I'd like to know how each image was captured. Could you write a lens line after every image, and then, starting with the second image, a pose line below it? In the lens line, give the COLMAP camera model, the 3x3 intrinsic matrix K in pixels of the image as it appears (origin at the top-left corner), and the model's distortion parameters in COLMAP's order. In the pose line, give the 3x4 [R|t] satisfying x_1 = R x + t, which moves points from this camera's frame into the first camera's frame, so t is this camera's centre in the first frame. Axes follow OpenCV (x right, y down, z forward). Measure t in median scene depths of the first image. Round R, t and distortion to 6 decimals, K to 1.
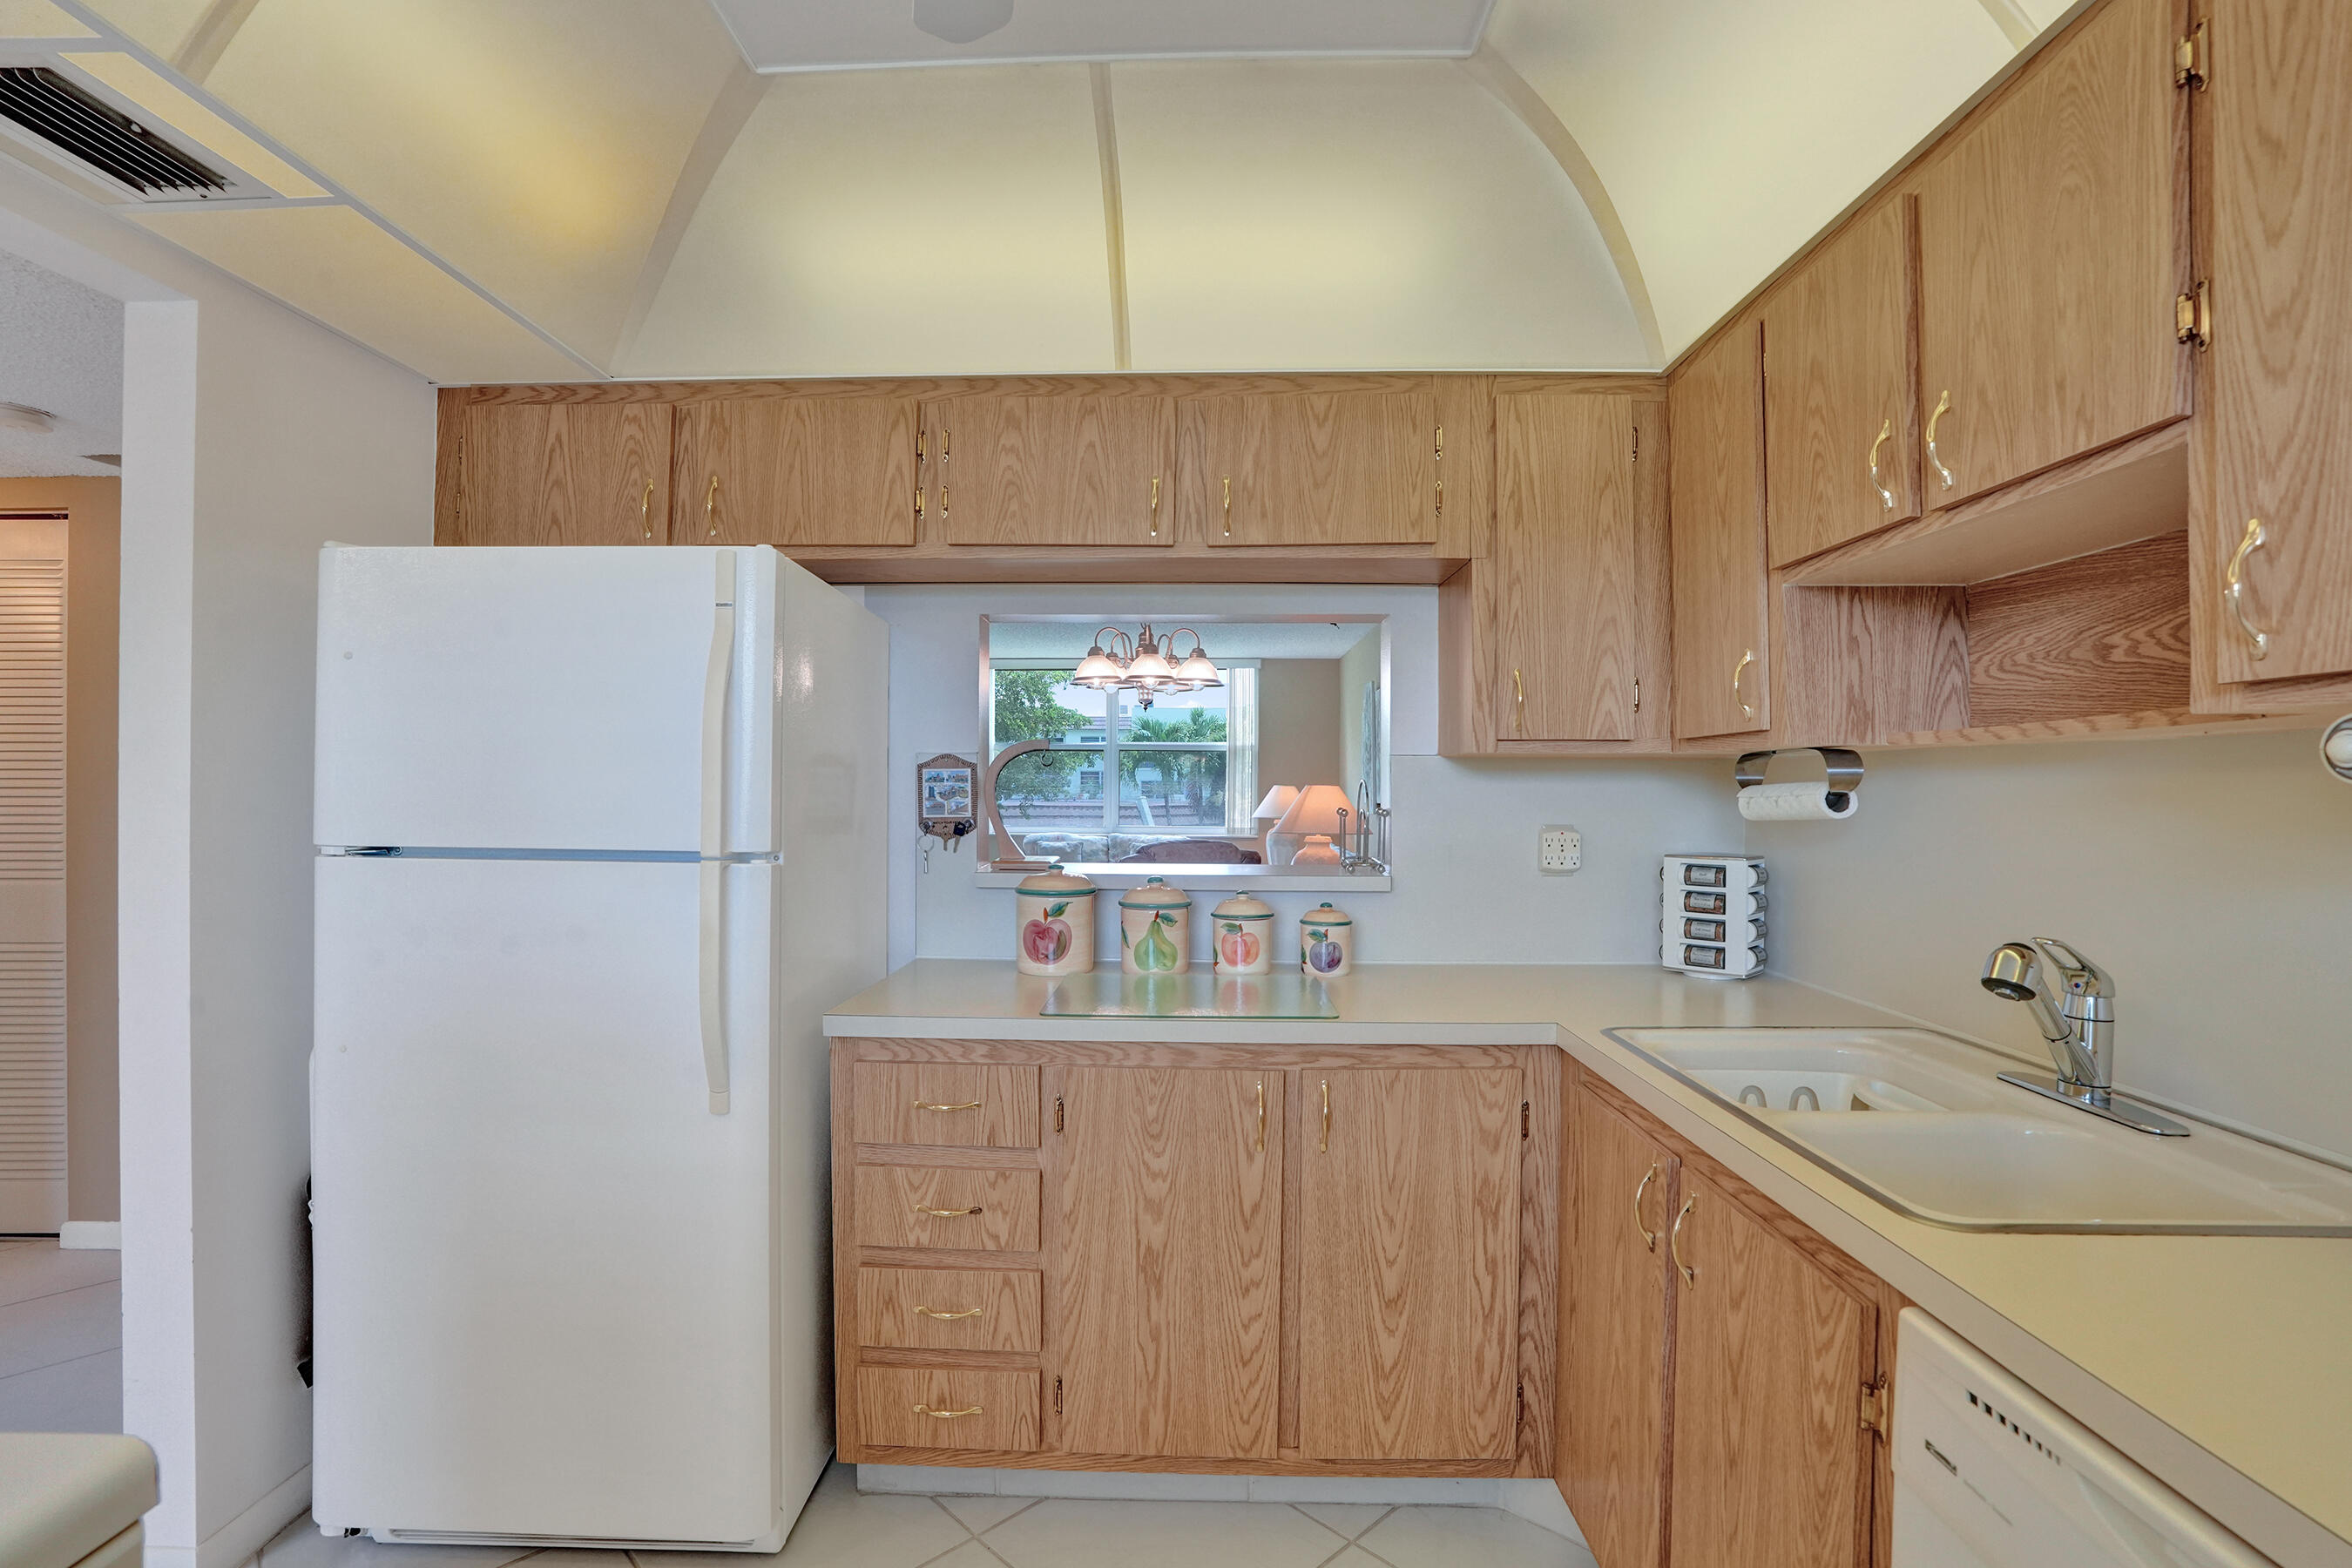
lens RADIAL K [[1072.1, 0, 1167.9], [0, 1072.1, 788.9], [0, 0, 1]] dist [-0.046468, 0.012137]
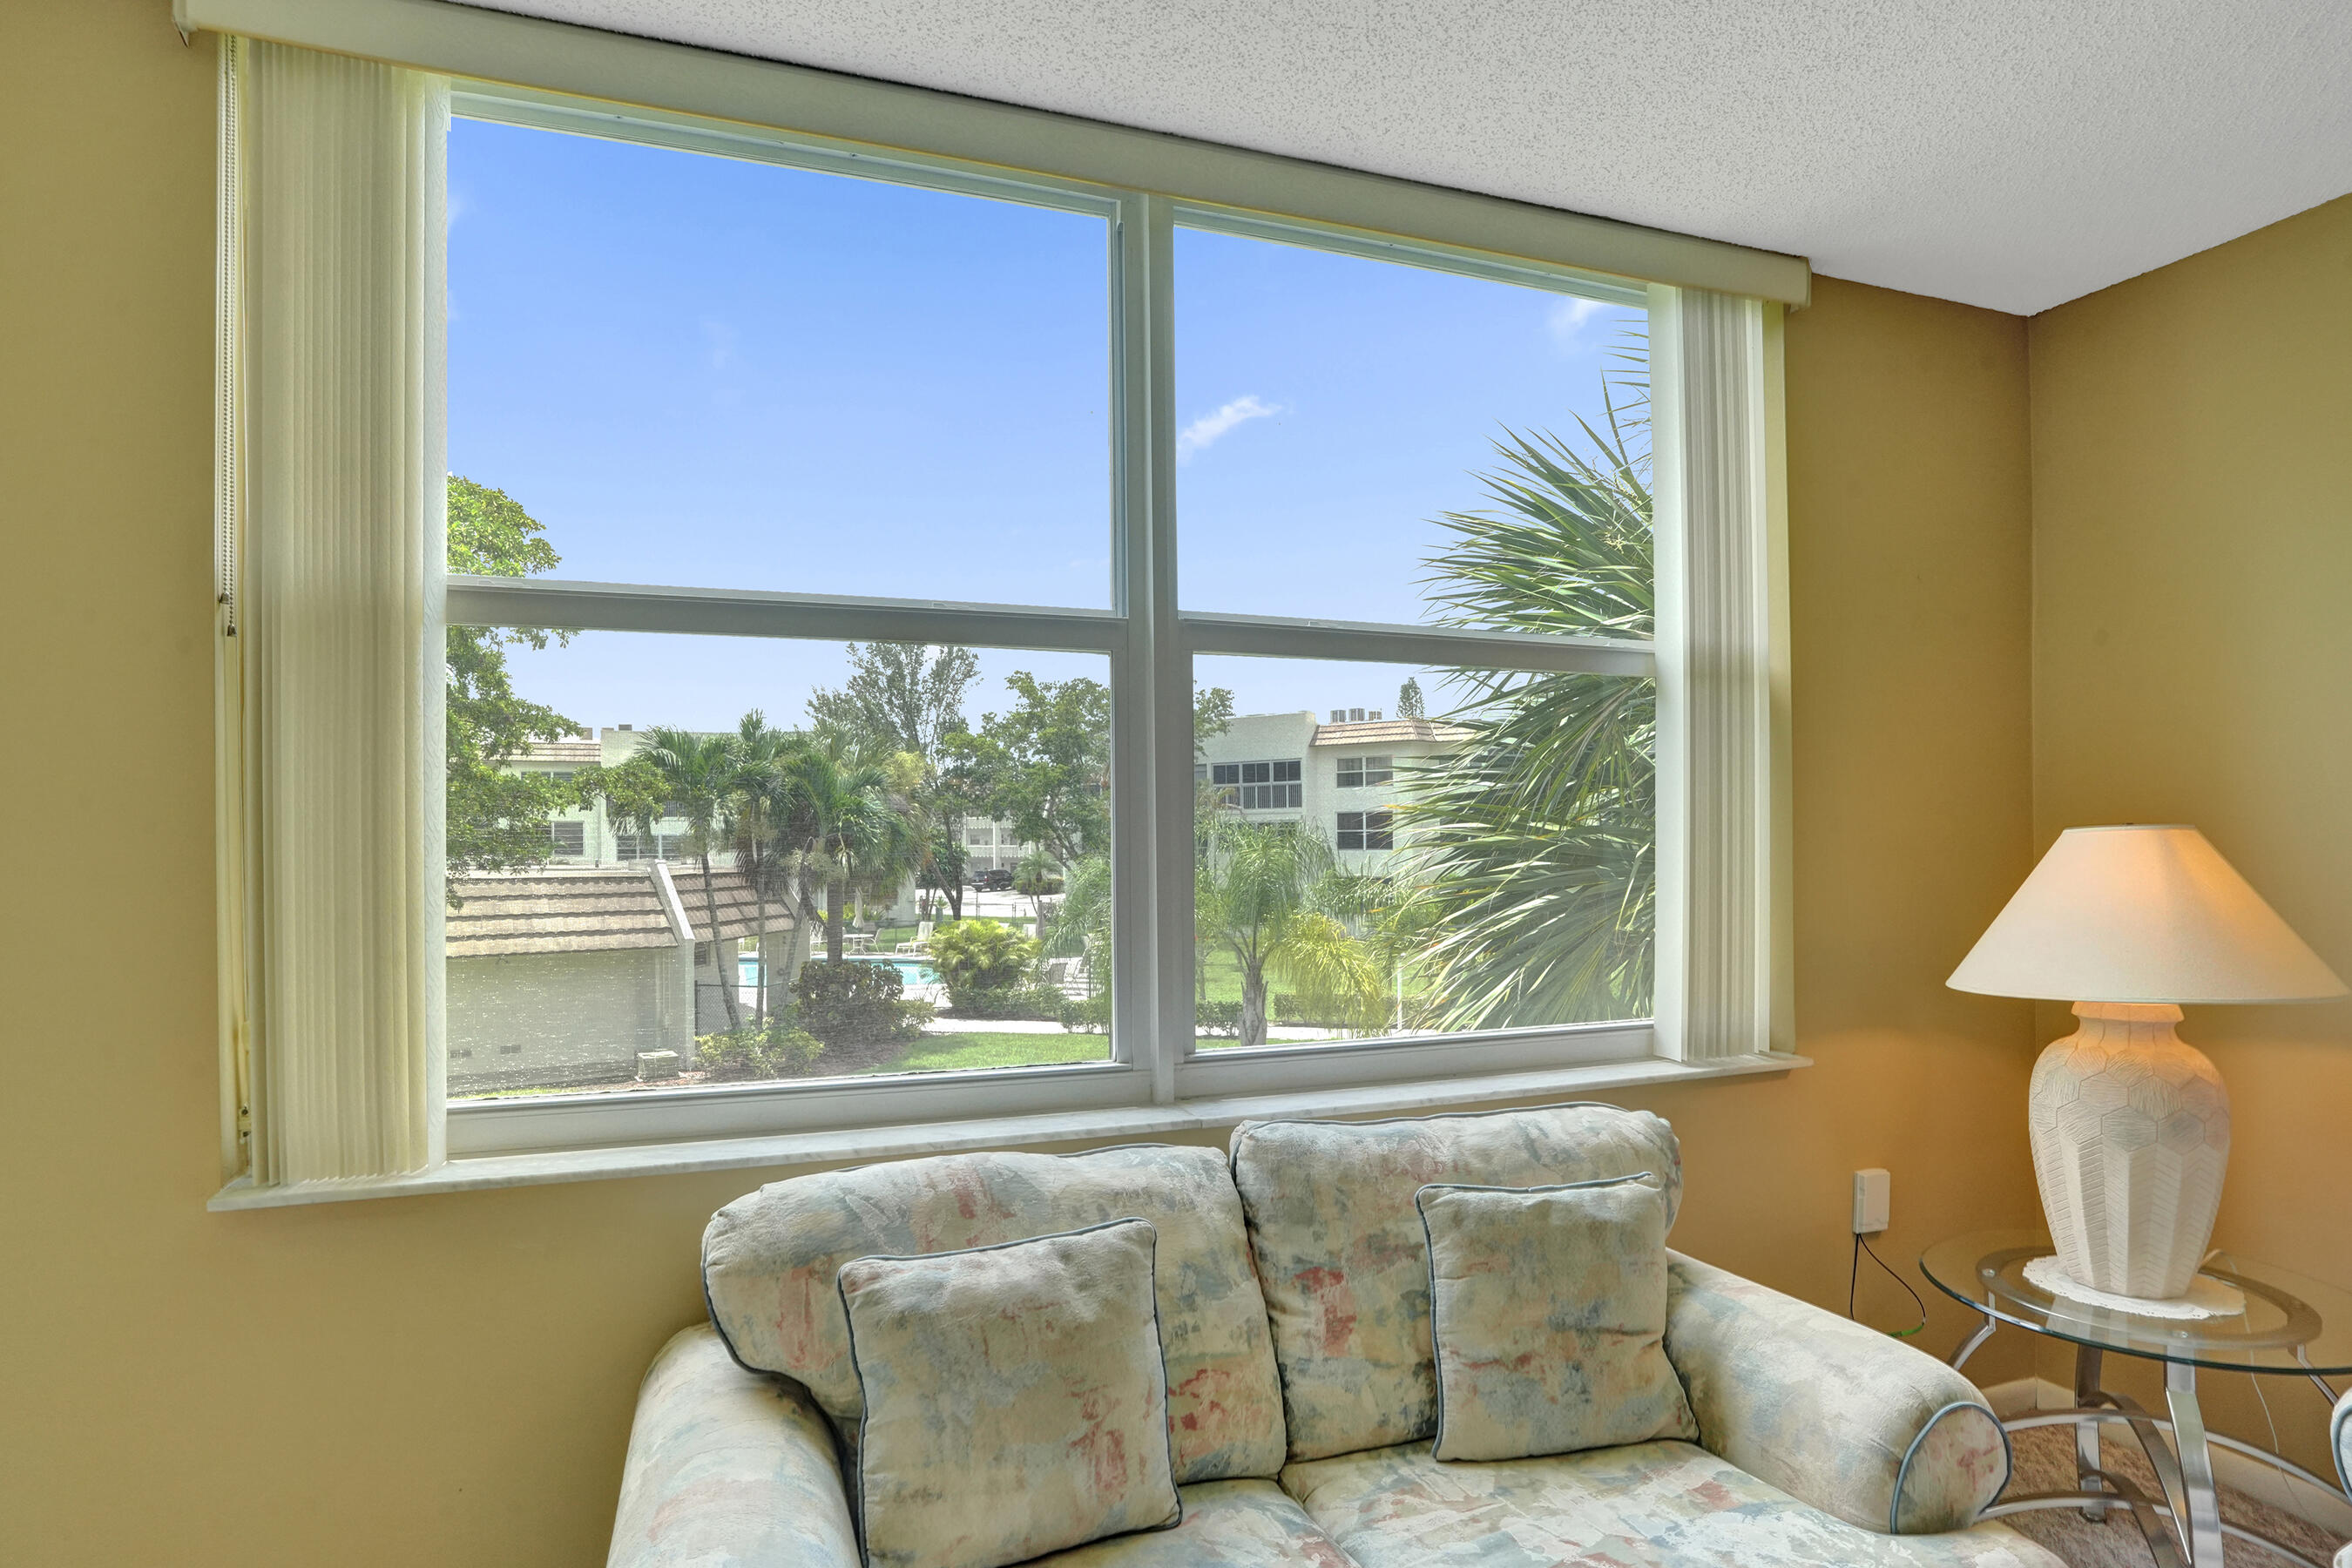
lens RADIAL K [[1307.1, 0, 1167.3], [0, 1307.1, 844.9], [0, 0, 1]] dist [-0.034759, 0.000673]
pose [[0.924541, -0.011977, 0.380894, -0.043845], [0.011269, 0.999928, 0.004088, -0.001013], [-0.380916, 0.000513, 0.924610, 0.252314]]
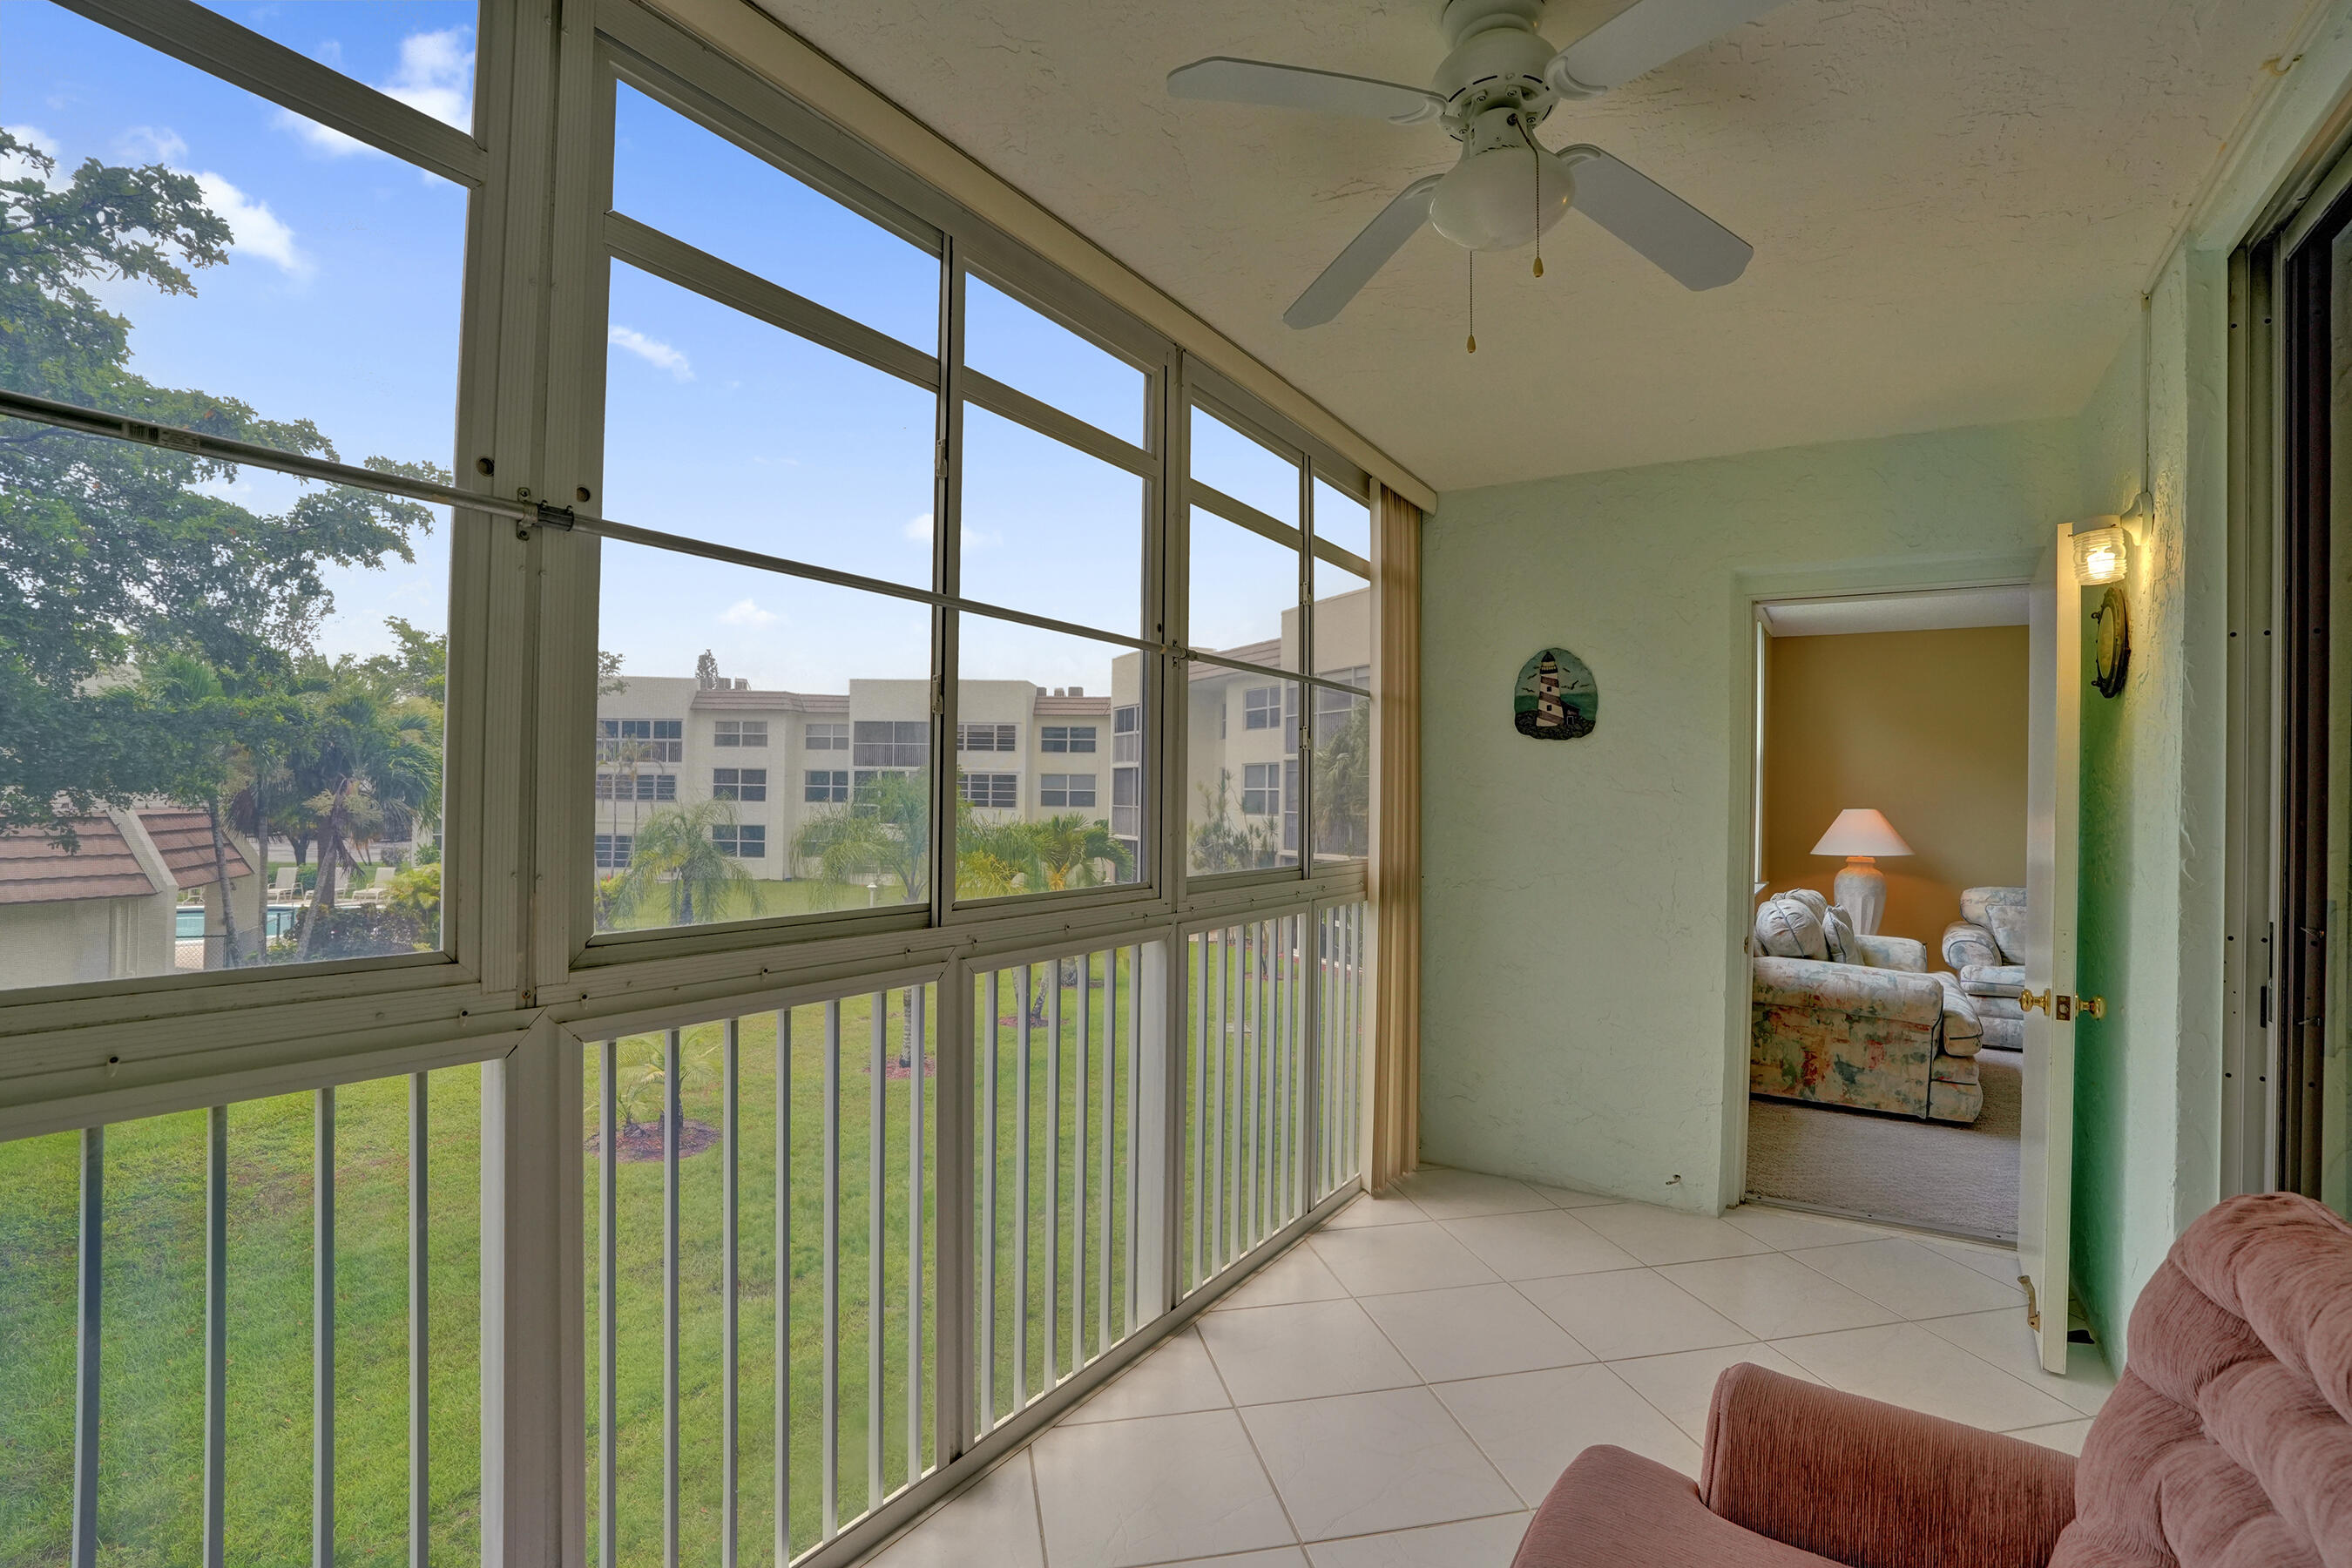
lens RADIAL K [[1098.1, 0, 1167.7], [0, 1098.1, 779.3], [0, 0, 1]] dist [-0.053733, 0.024633]
pose [[0.533892, 0.019749, 0.845322, -0.224298], [-0.013570, 0.999799, -0.014788, -0.002058], [-0.845444, -0.003576, 0.534053, 0.300692]]
